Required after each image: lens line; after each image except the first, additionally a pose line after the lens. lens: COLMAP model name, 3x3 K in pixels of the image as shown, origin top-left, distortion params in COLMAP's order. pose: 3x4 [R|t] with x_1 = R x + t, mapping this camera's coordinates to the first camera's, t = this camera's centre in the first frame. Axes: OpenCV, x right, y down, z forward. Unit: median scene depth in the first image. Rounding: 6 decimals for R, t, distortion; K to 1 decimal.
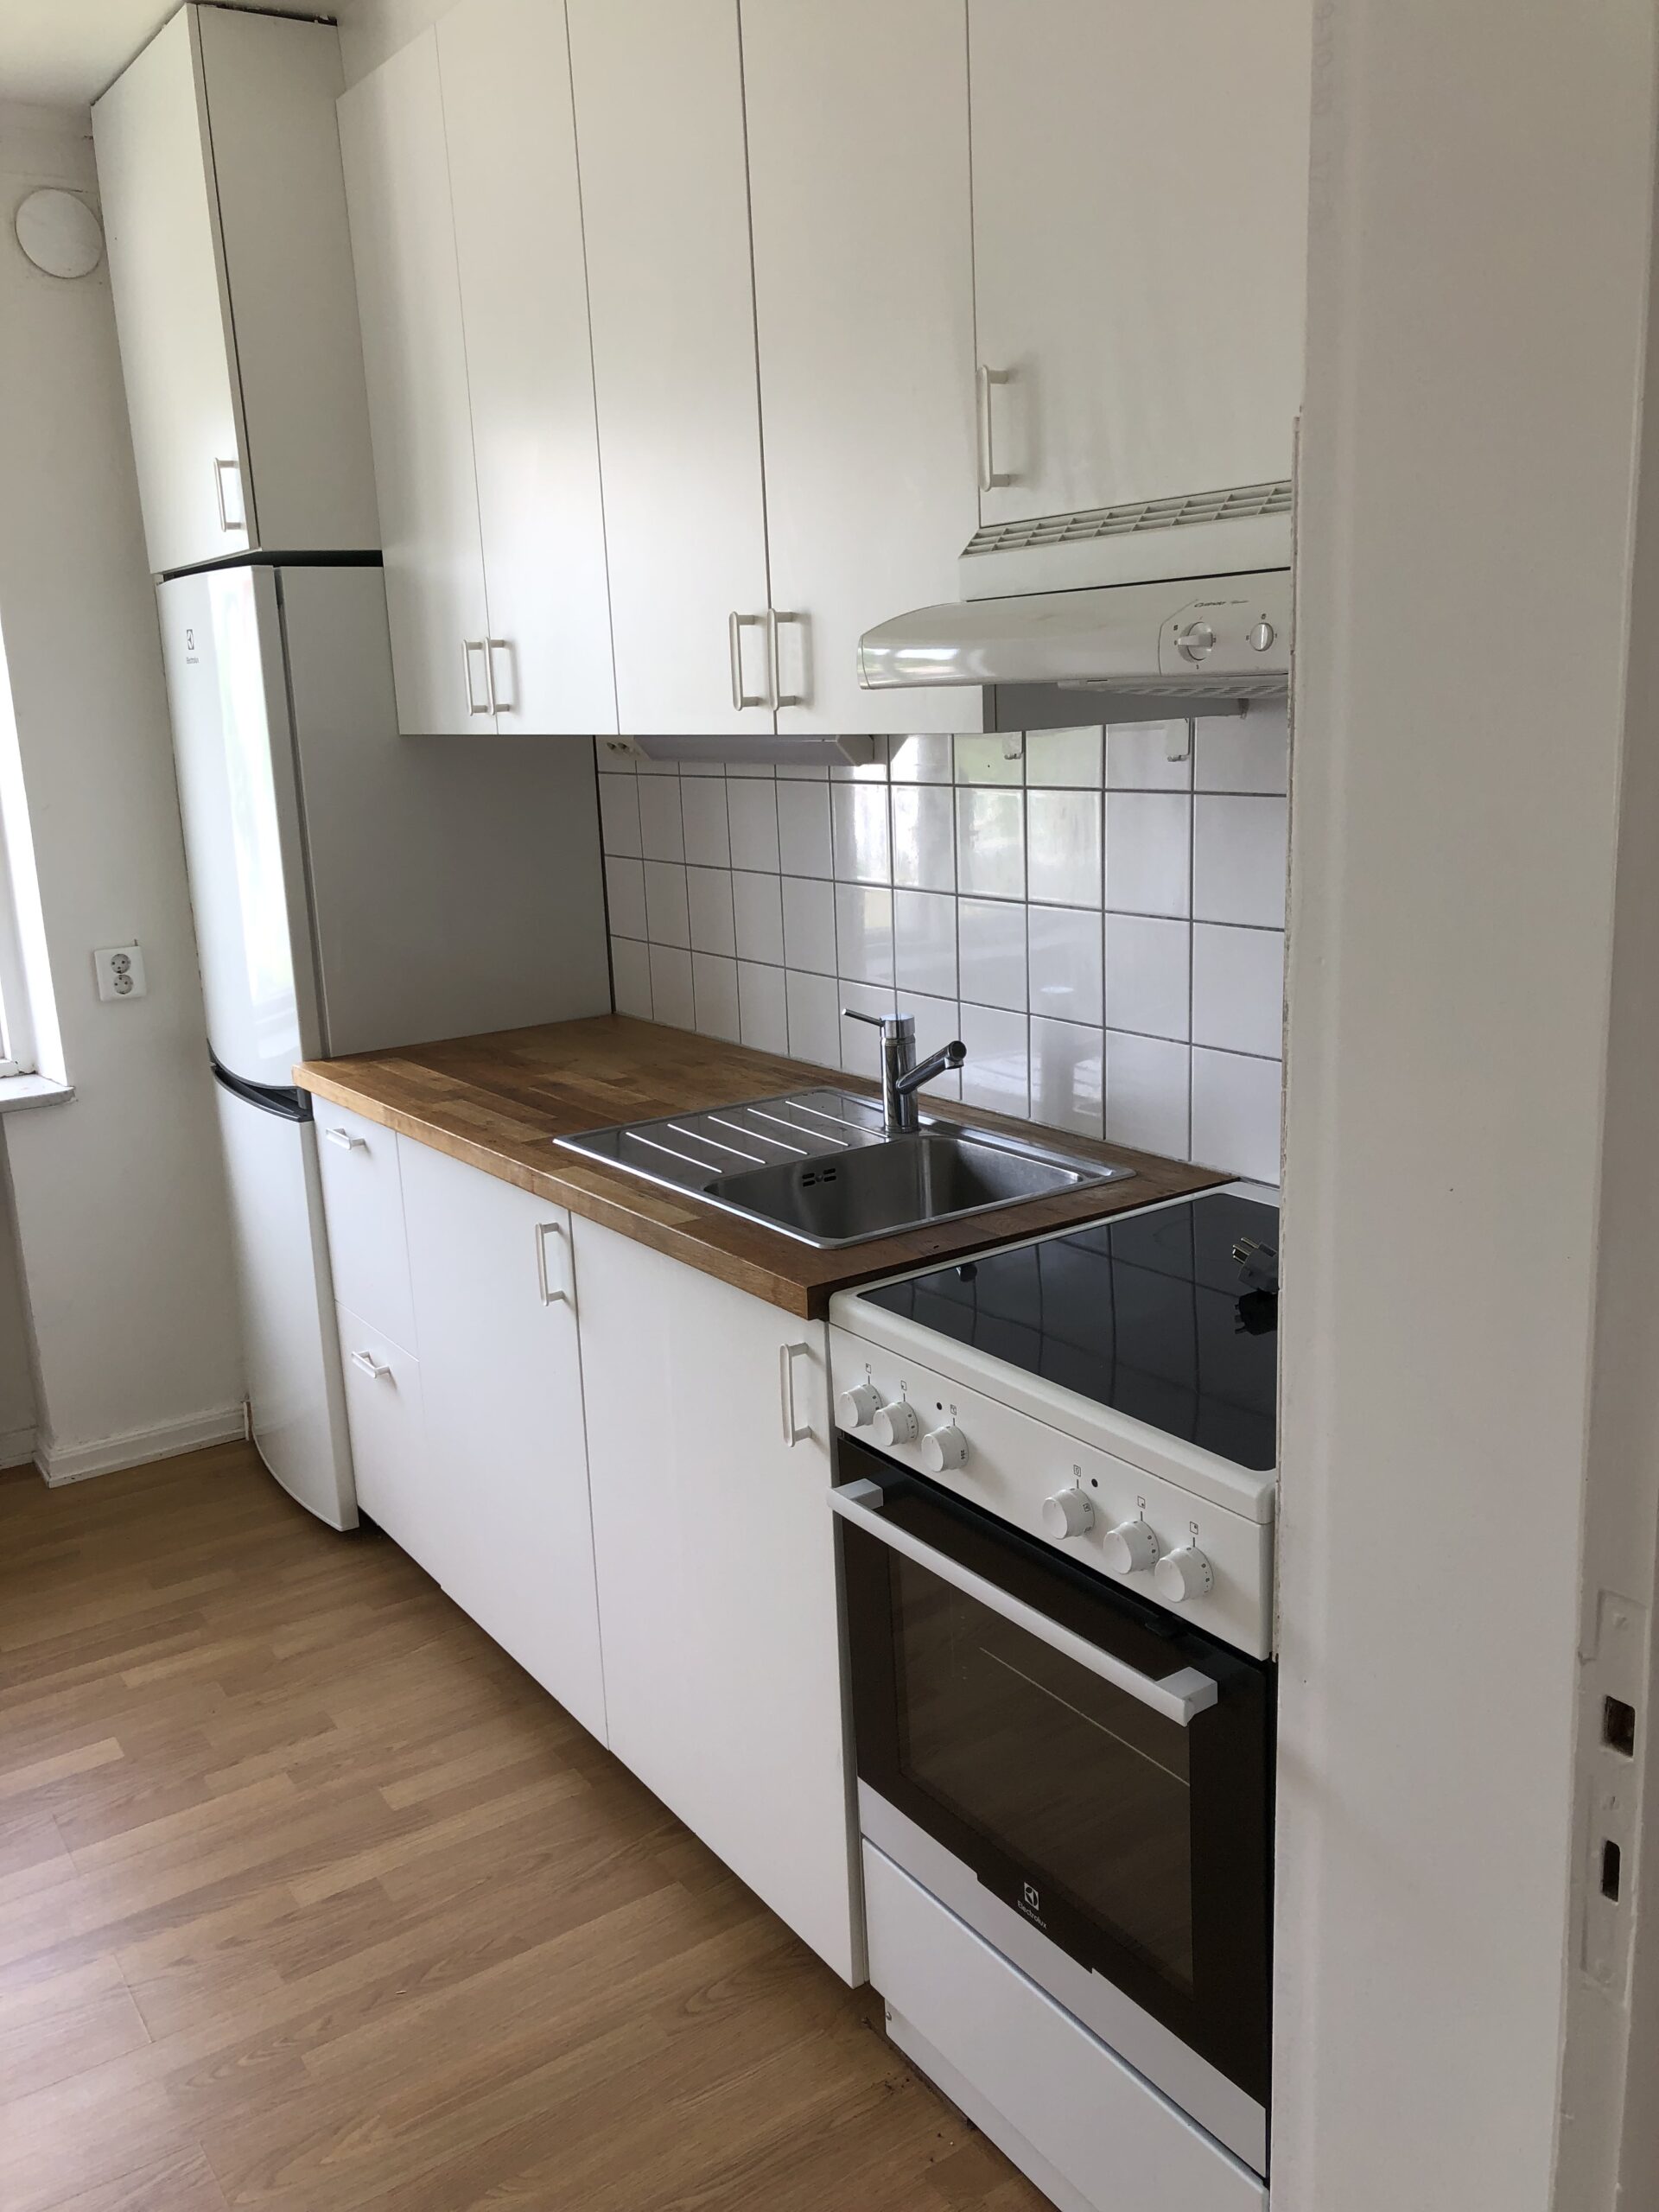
lens RADIAL K [[1791.9, 0, 829.5], [0, 1791.9, 1106.0], [0, 0, 1]] dist [-0.008528, -0.010227]
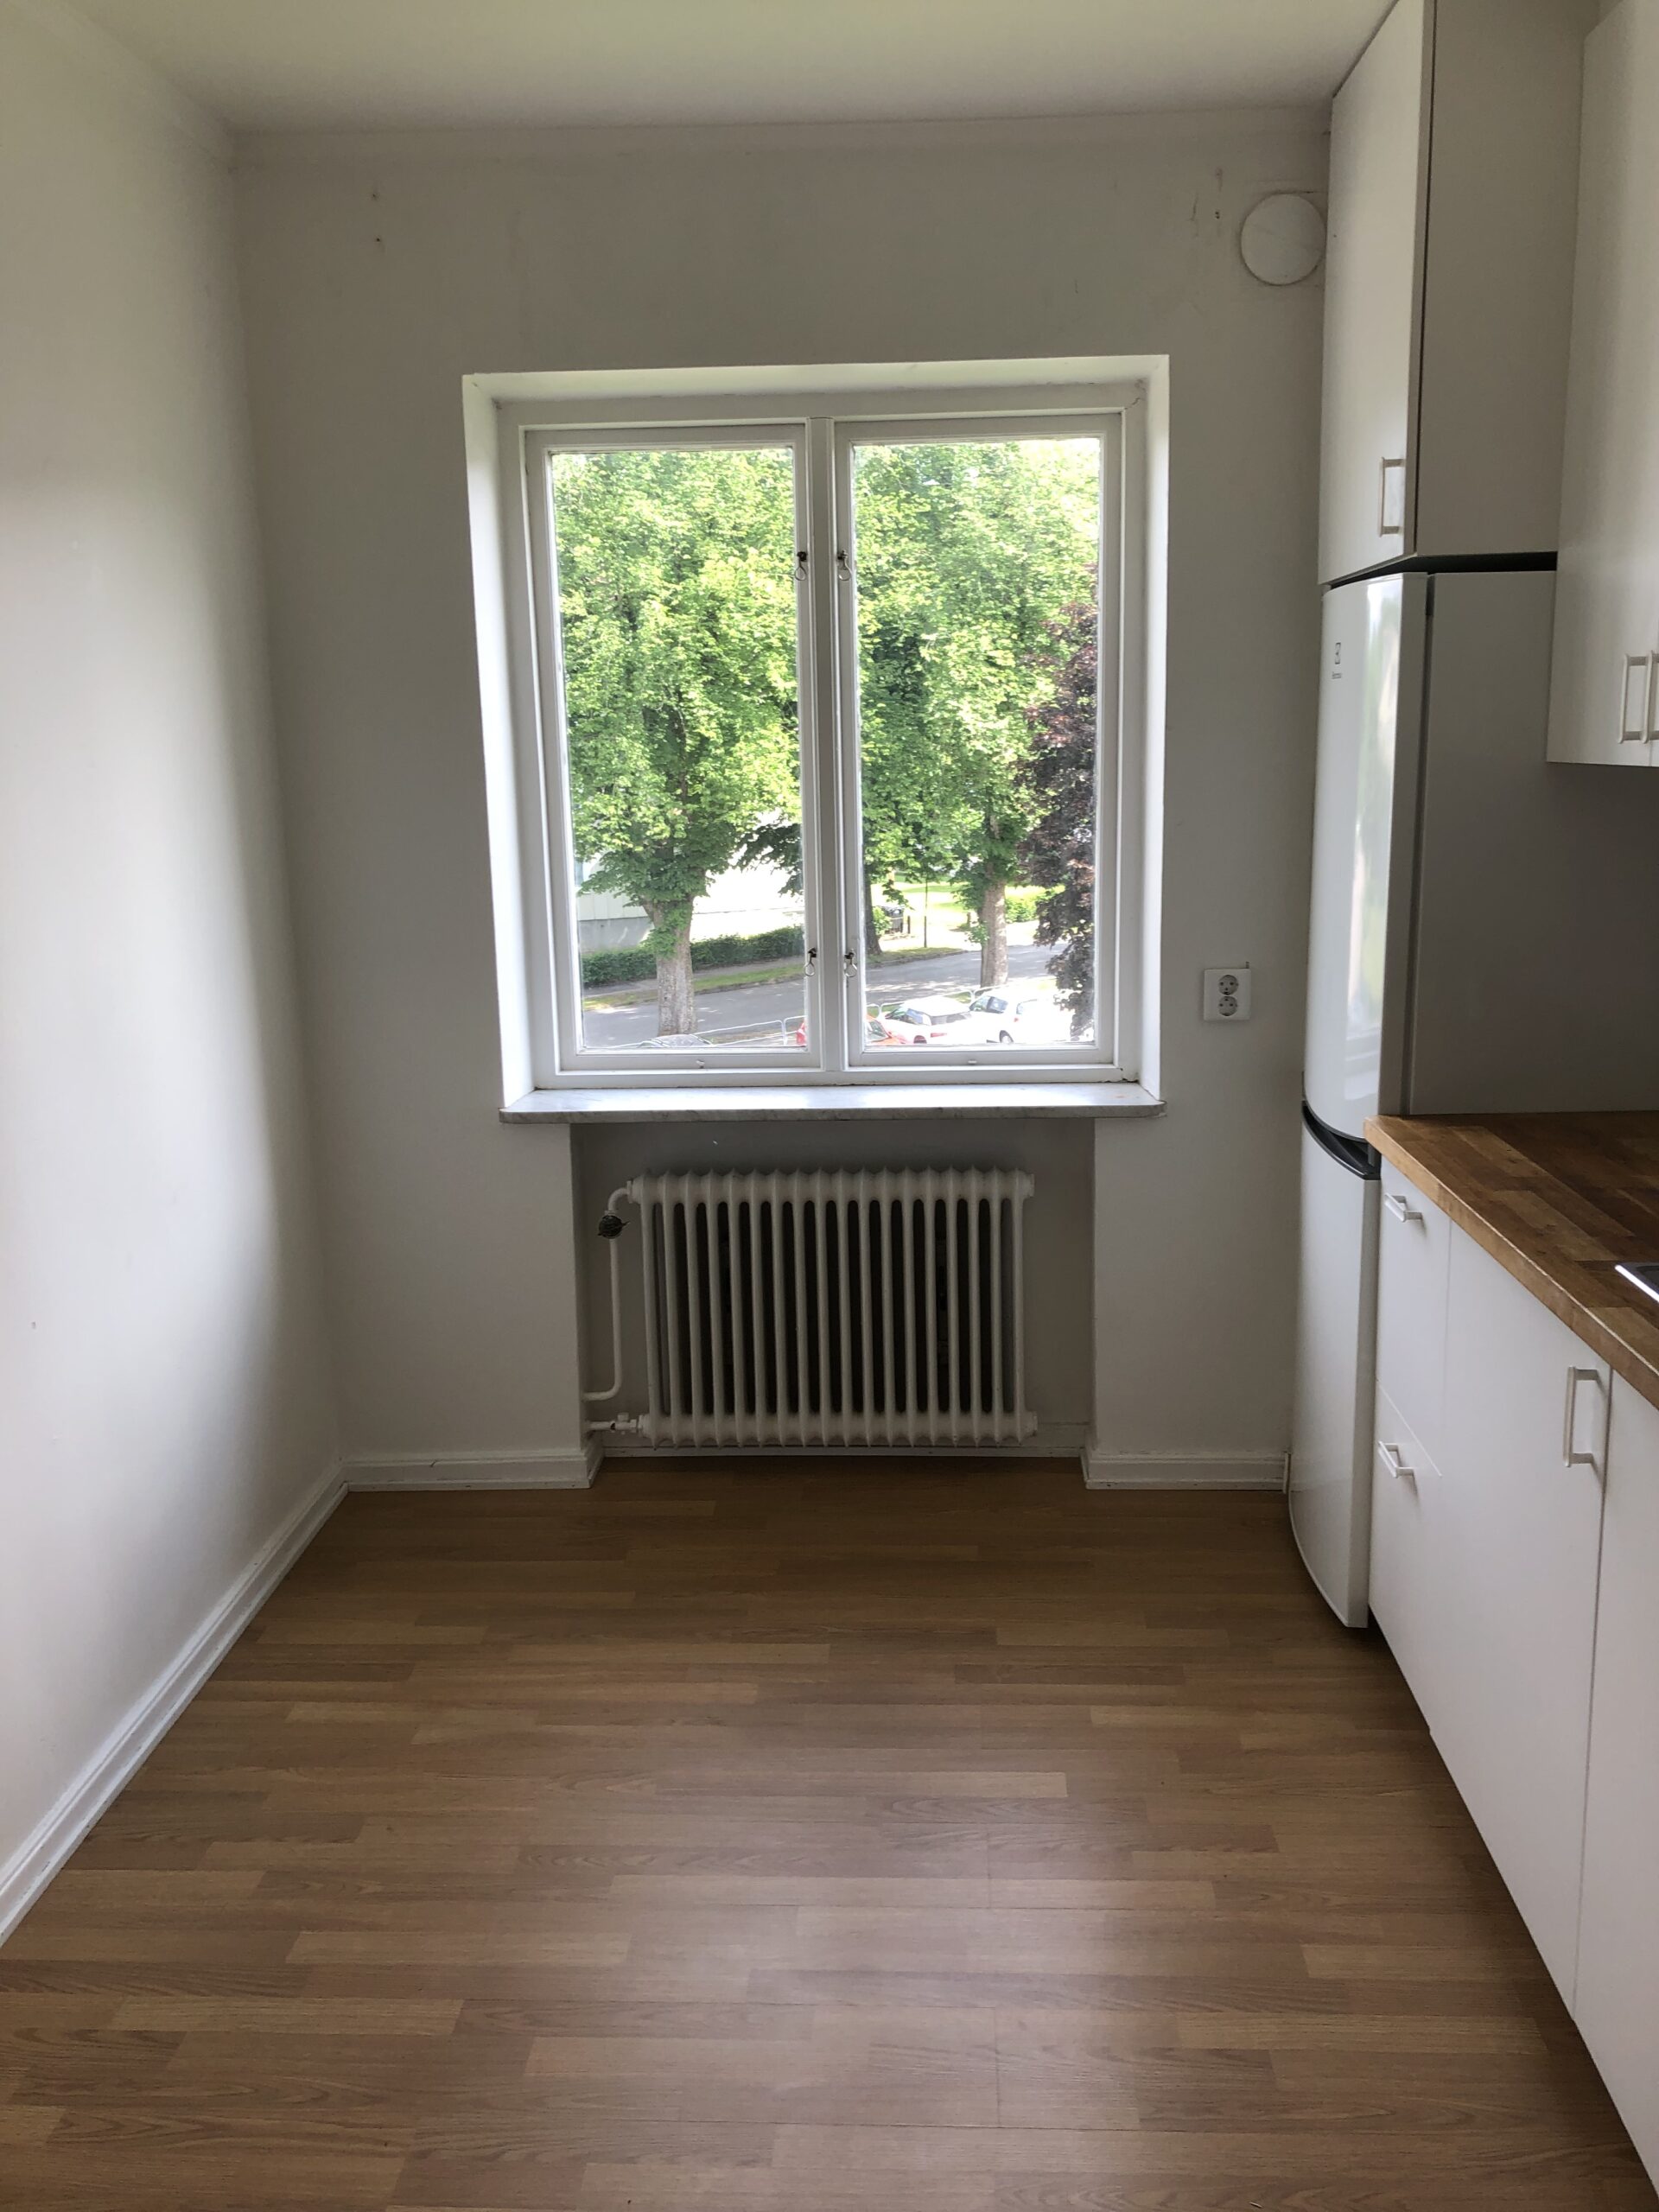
lens RADIAL K [[1826.4, 0, 829.5], [0, 1826.4, 1106.0], [0, 0, 1]] dist [0.006781, -0.004536]
pose [[0.801773, 0.141881, -0.580543, 0.023724], [-0.149310, 0.988160, 0.035293, -0.021847], [0.578677, 0.058384, 0.813464, 0.085178]]
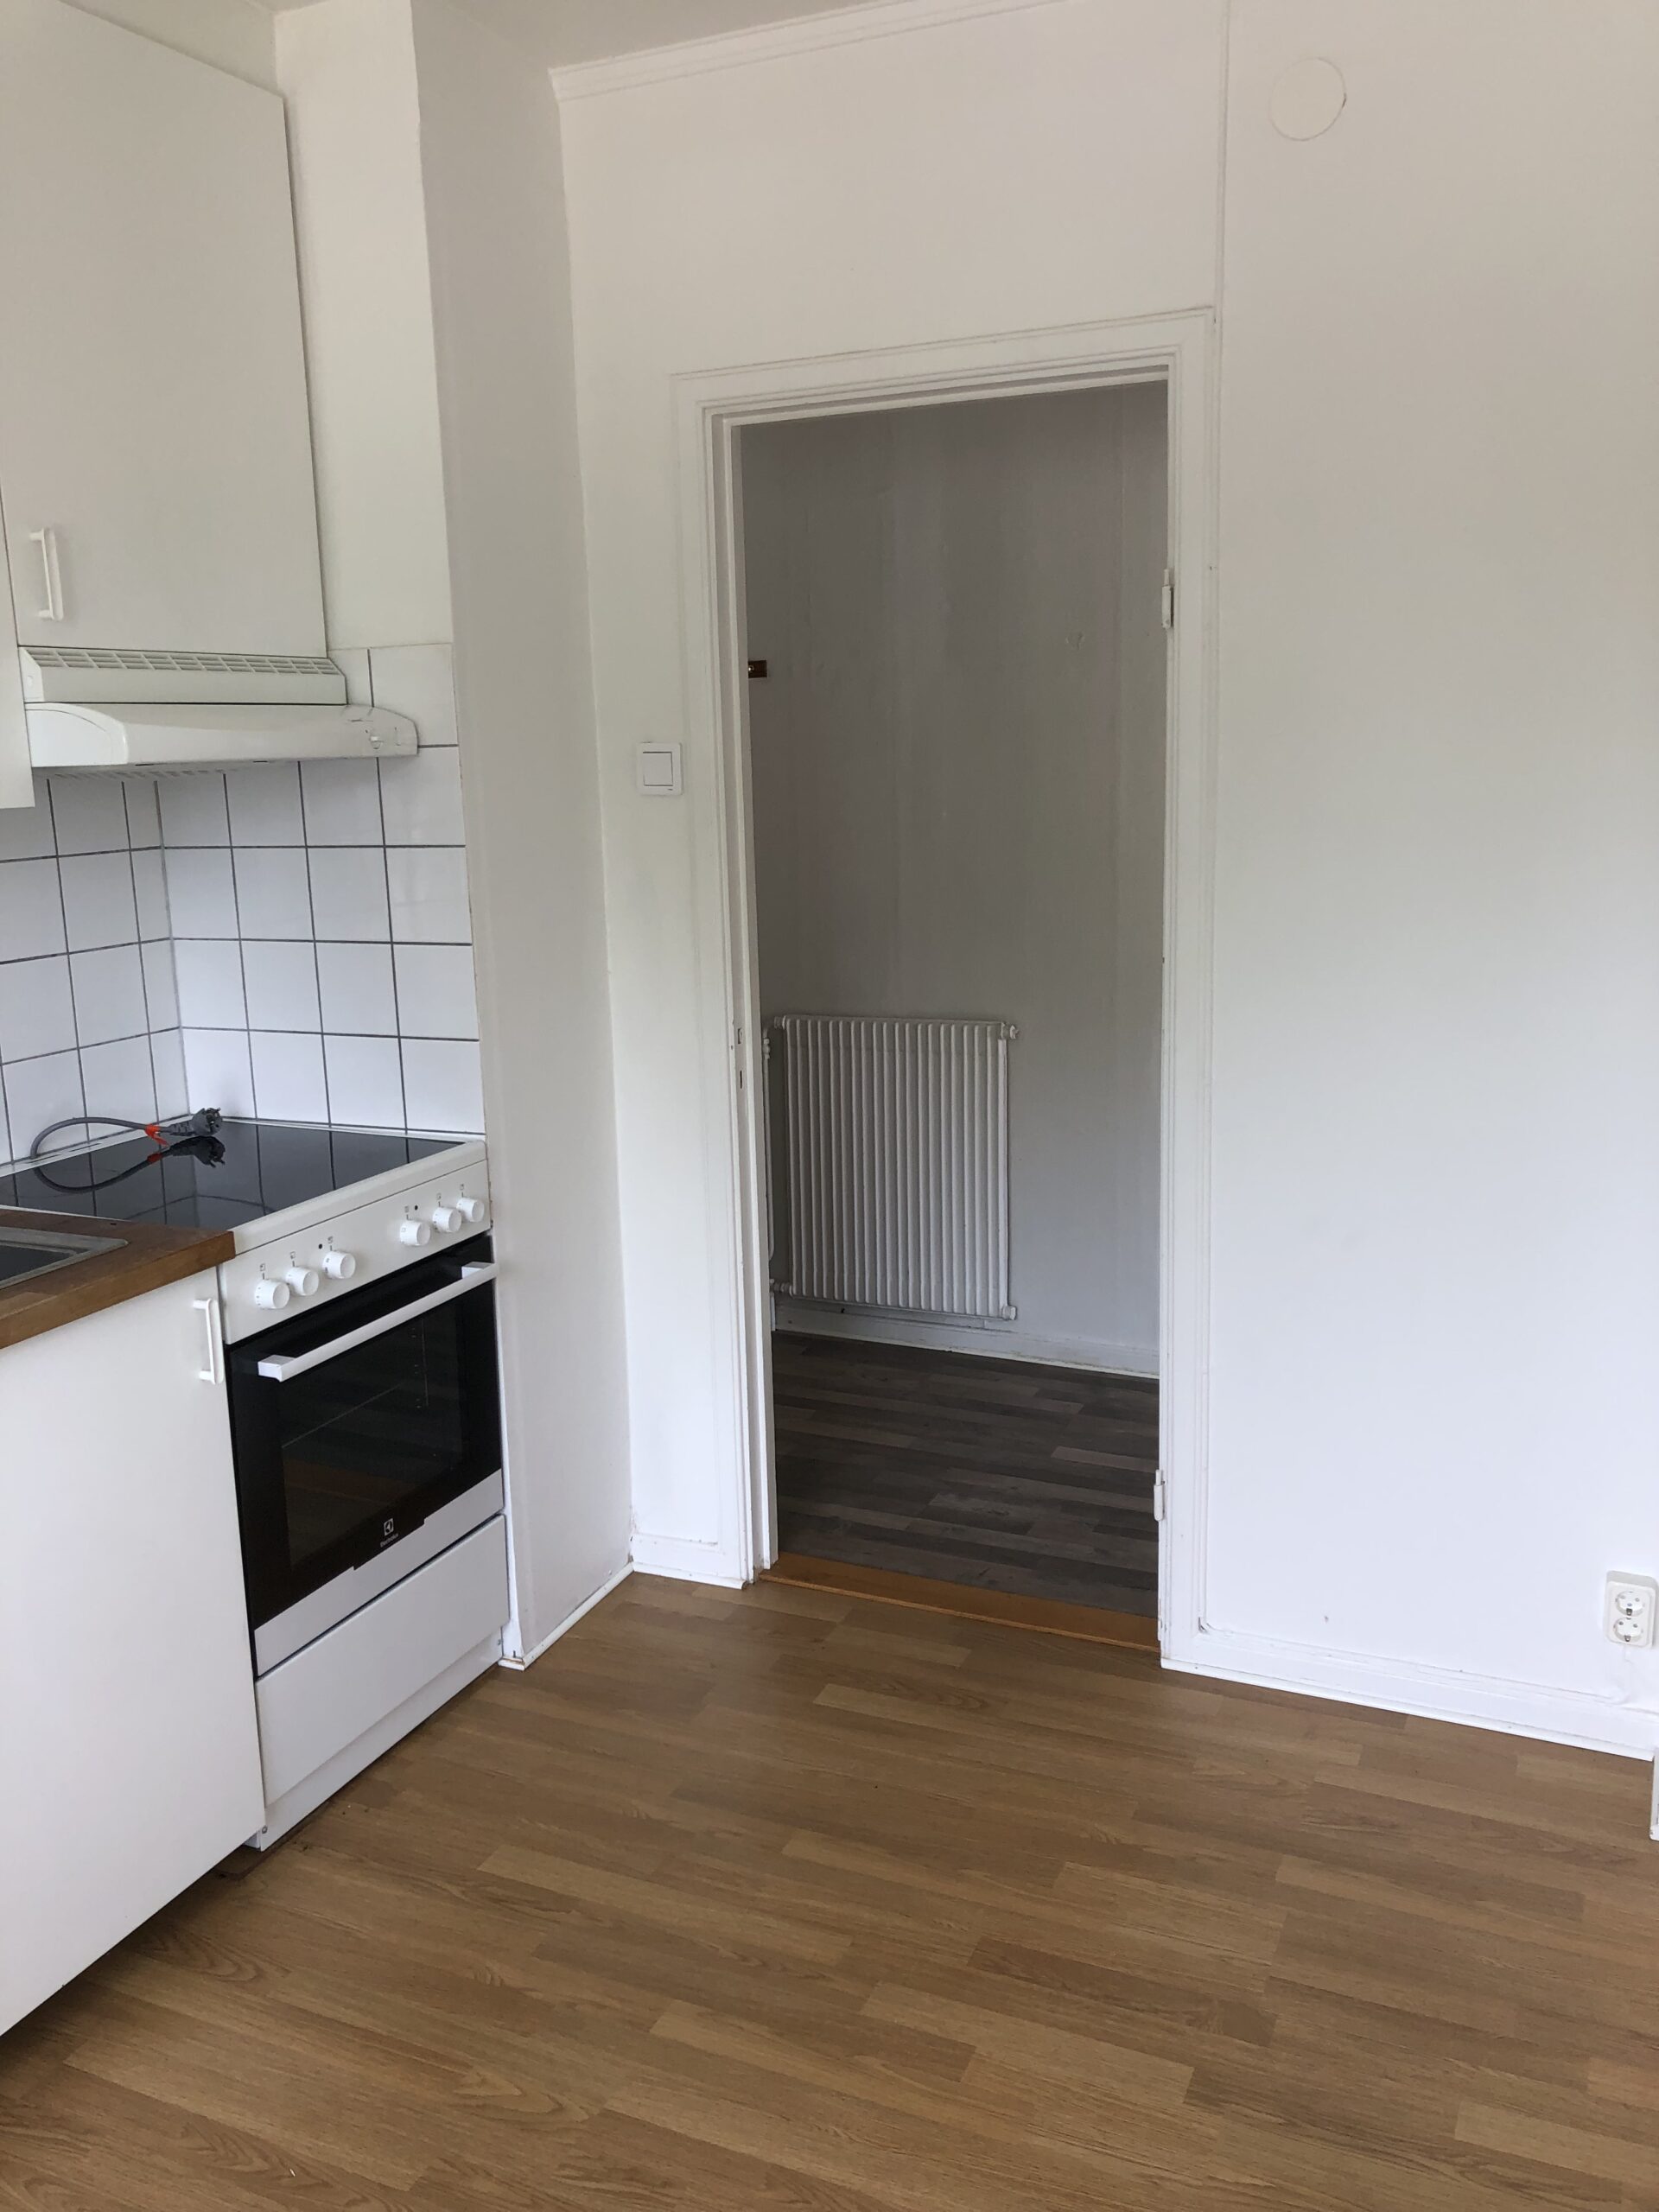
lens RADIAL K [[1791.9, 0, 829.5], [0, 1791.9, 1106.0], [0, 0, 1]] dist [-0.008528, -0.010227]
pose [[-0.525528, -0.117603, 0.842609, -0.671499], [0.241195, 0.929172, 0.280116, -0.123248], [-0.815871, 0.350442, -0.459941, 0.619920]]
